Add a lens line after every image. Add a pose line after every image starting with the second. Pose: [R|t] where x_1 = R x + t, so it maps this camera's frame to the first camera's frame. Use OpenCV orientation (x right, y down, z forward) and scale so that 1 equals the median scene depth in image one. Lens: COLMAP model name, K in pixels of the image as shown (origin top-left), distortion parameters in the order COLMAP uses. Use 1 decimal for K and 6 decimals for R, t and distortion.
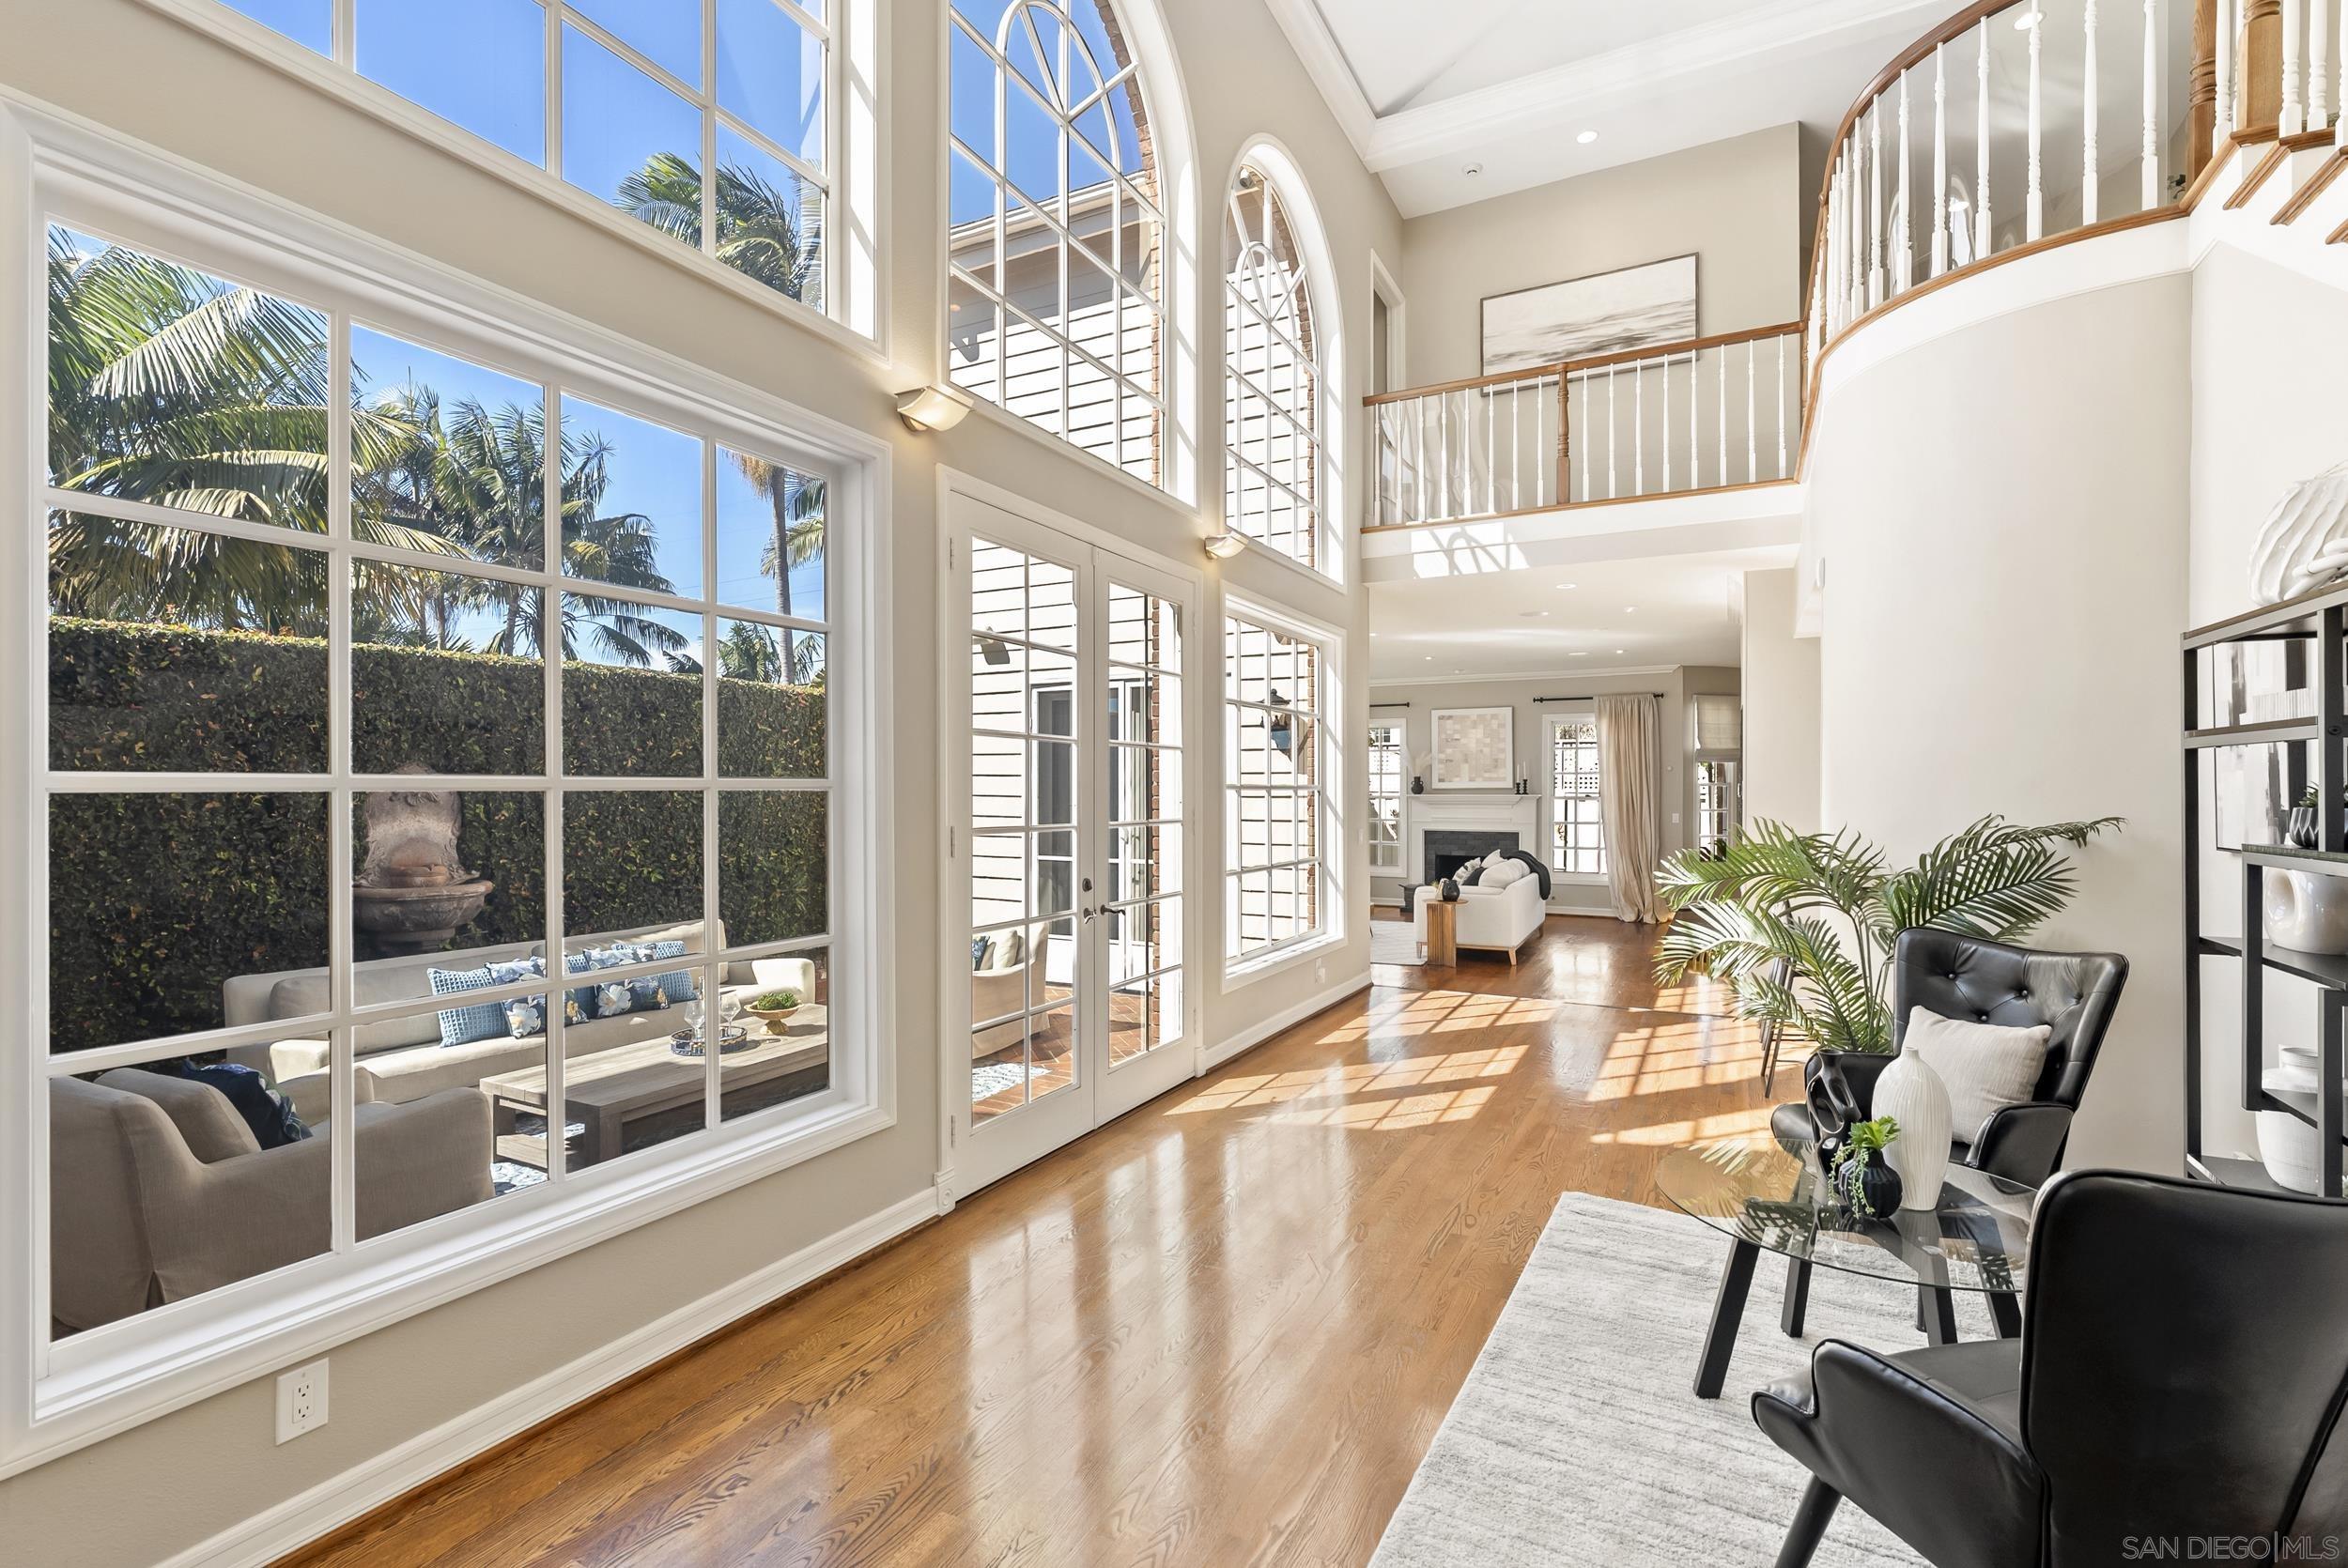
lens RADIAL K [[1064.1, 0, 1172.5], [0, 1064.1, 790.1], [0, 0, 1]] dist [-0.008858, 0.003677]
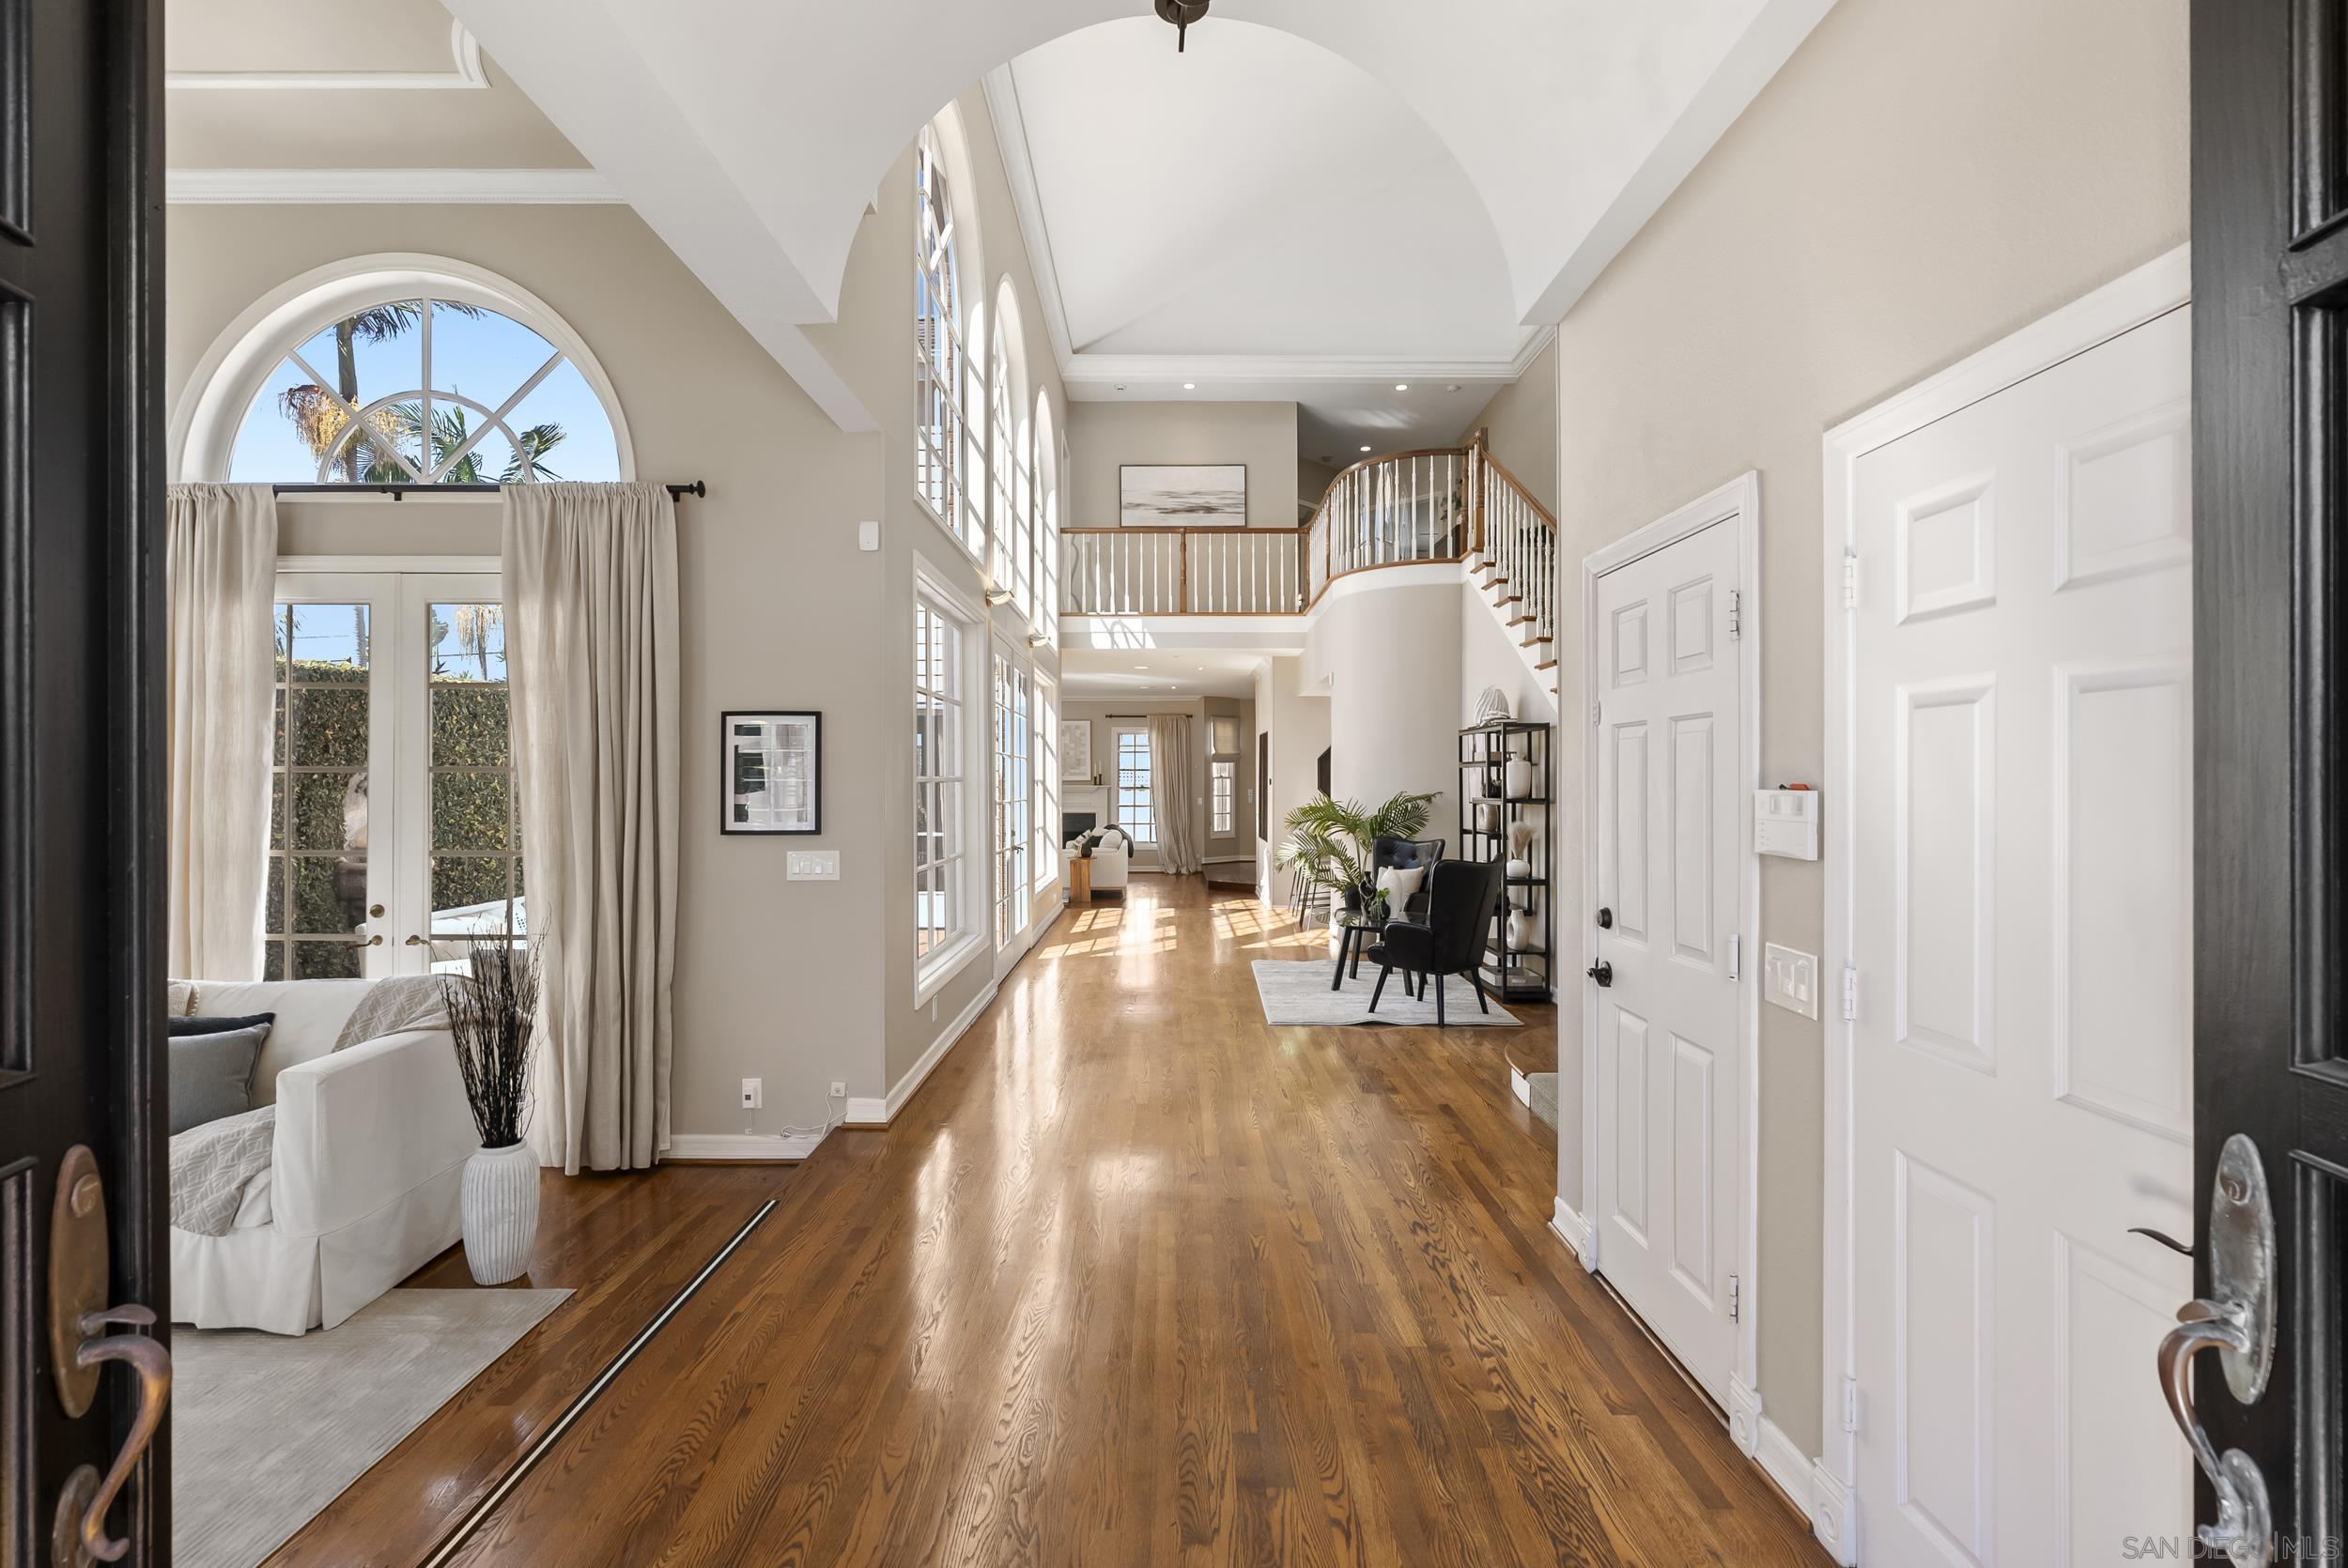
lens RADIAL K [[1064.1, 0, 1168.9], [0, 1064.1, 775.3], [0, 0, 1]] dist [-0.008858, 0.003677]
pose [[0.883187, 0.001500, 0.469018, -0.429730], [0.001613, 0.999979, -0.006235, -0.000176], [-0.469017, 0.006263, 0.883167, -0.462519]]
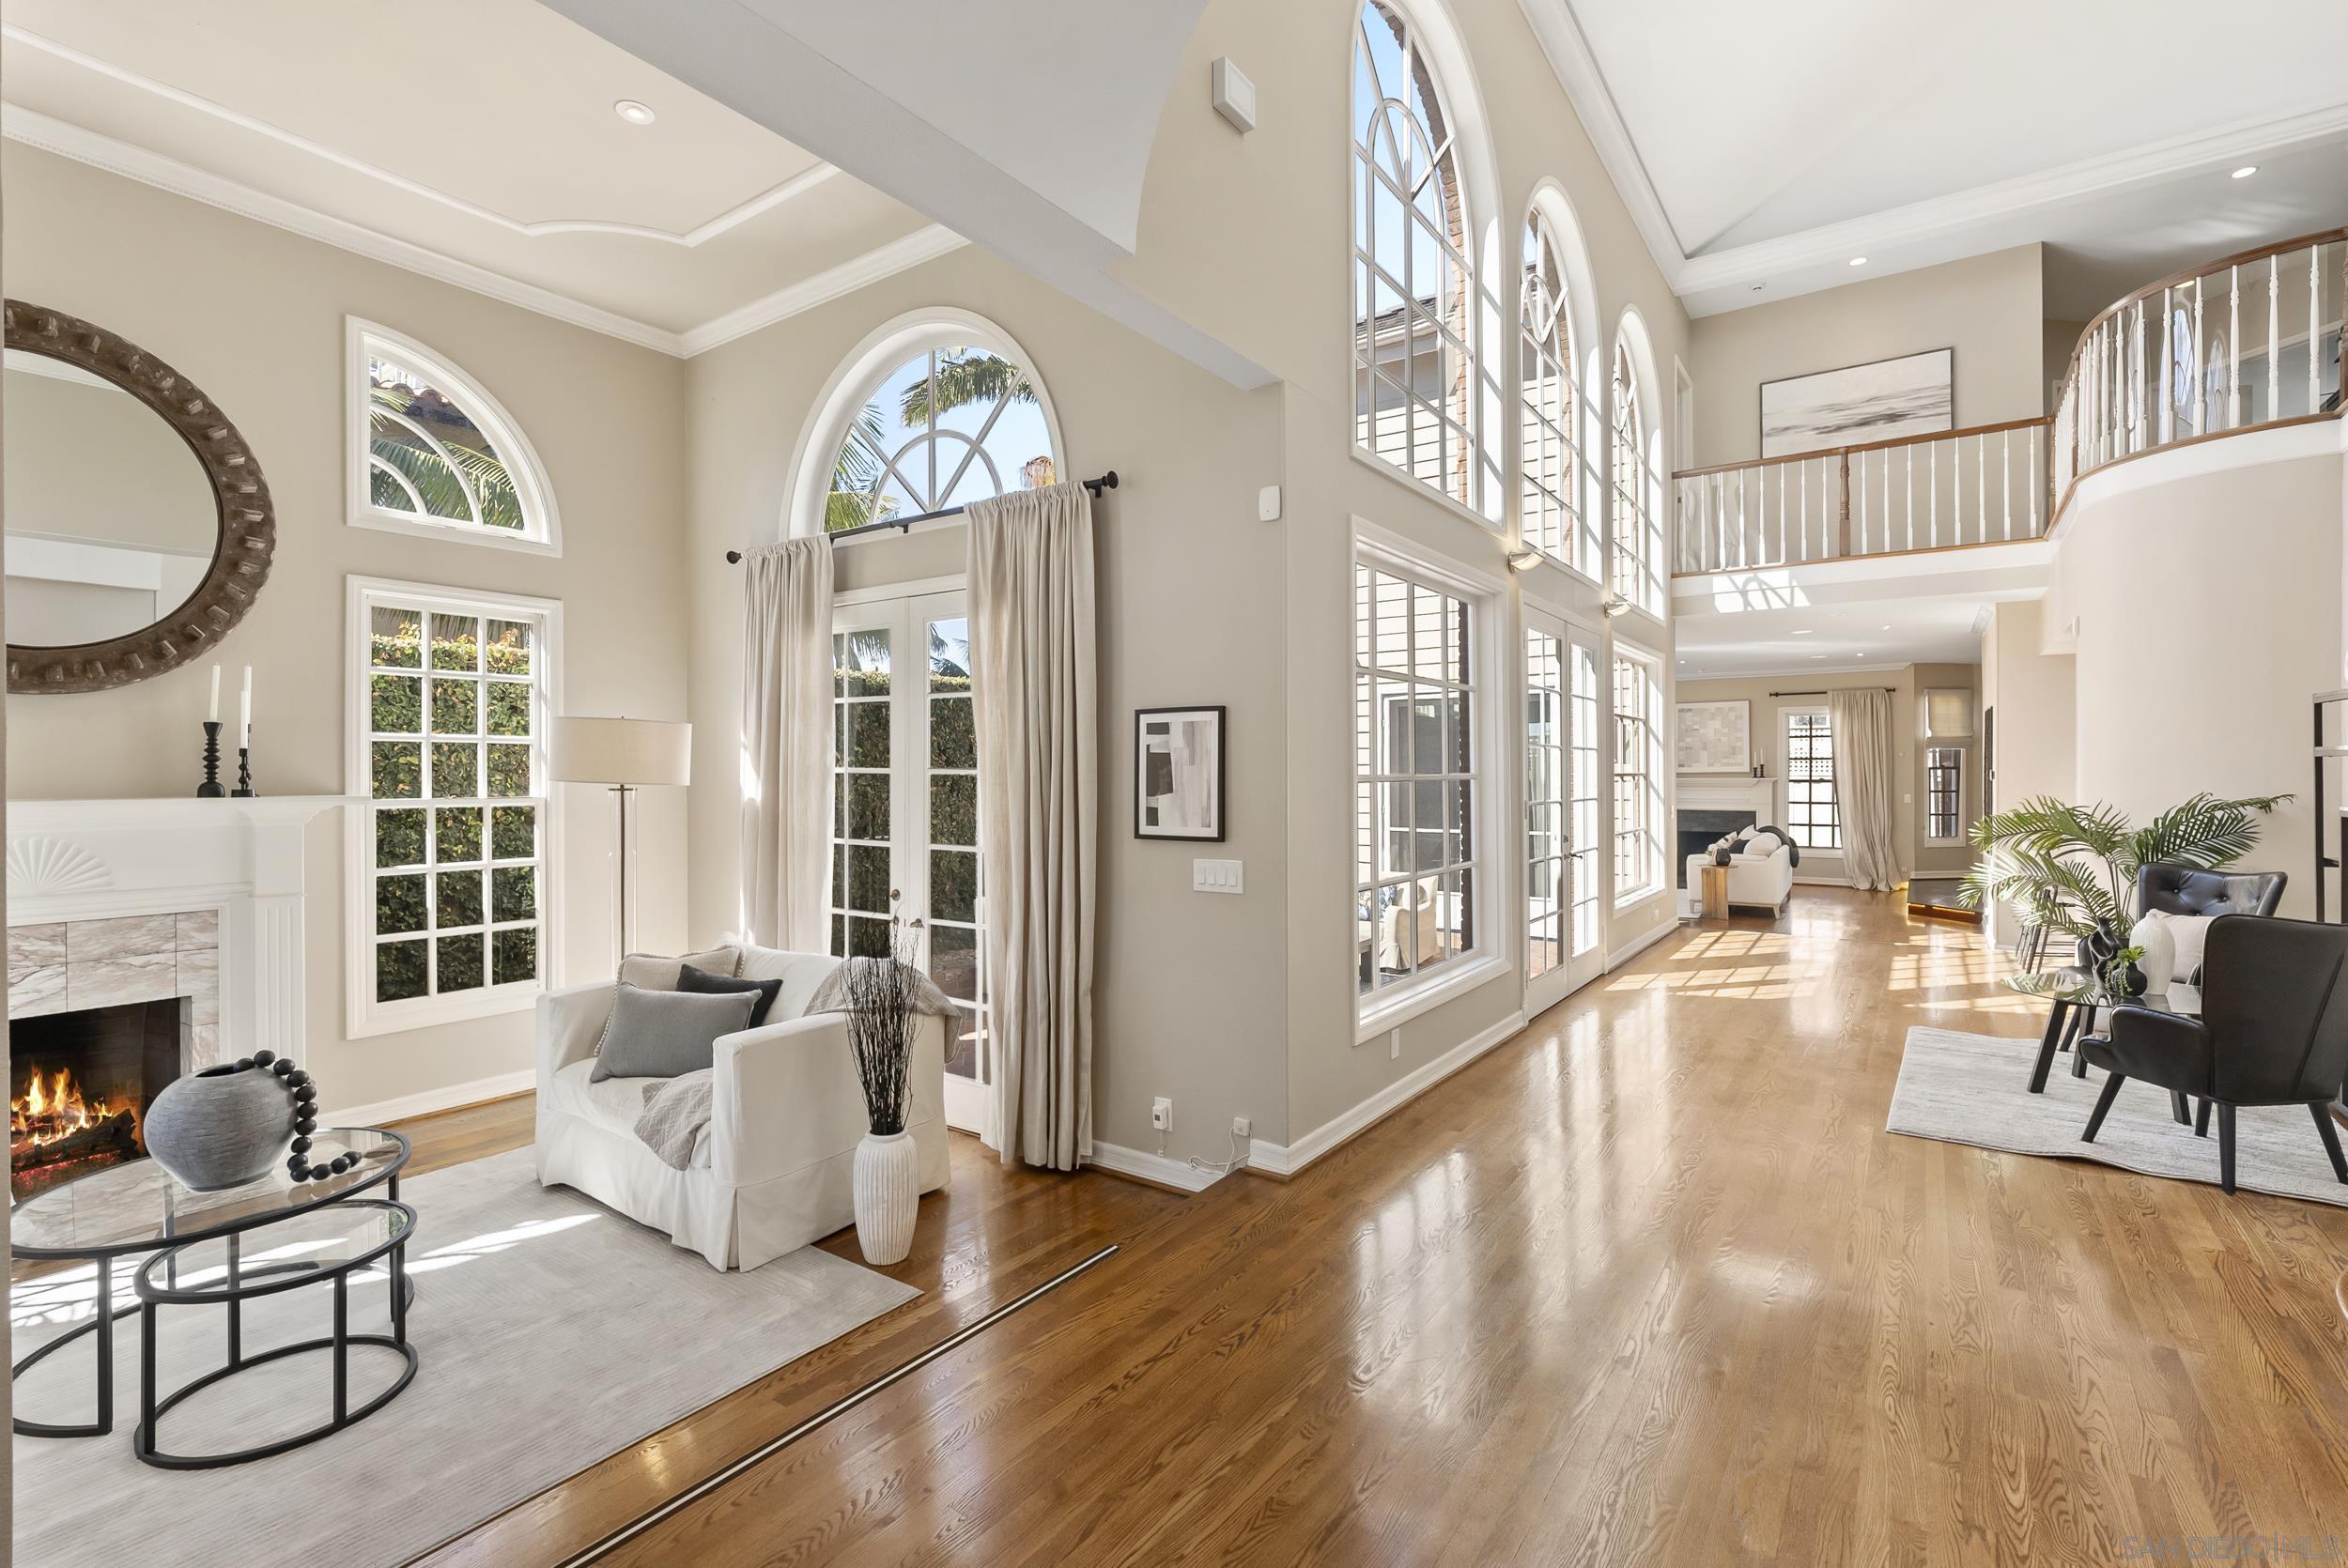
lens RADIAL K [[1064.1, 0, 1172.0], [0, 1064.1, 774.0], [0, 0, 1]] dist [-0.008858, 0.003677]
pose [[0.991868, -0.003405, -0.127227, -0.276546], [0.003557, 0.999993, 0.000973, -0.006164], [0.127223, -0.001417, 0.991873, -0.380791]]
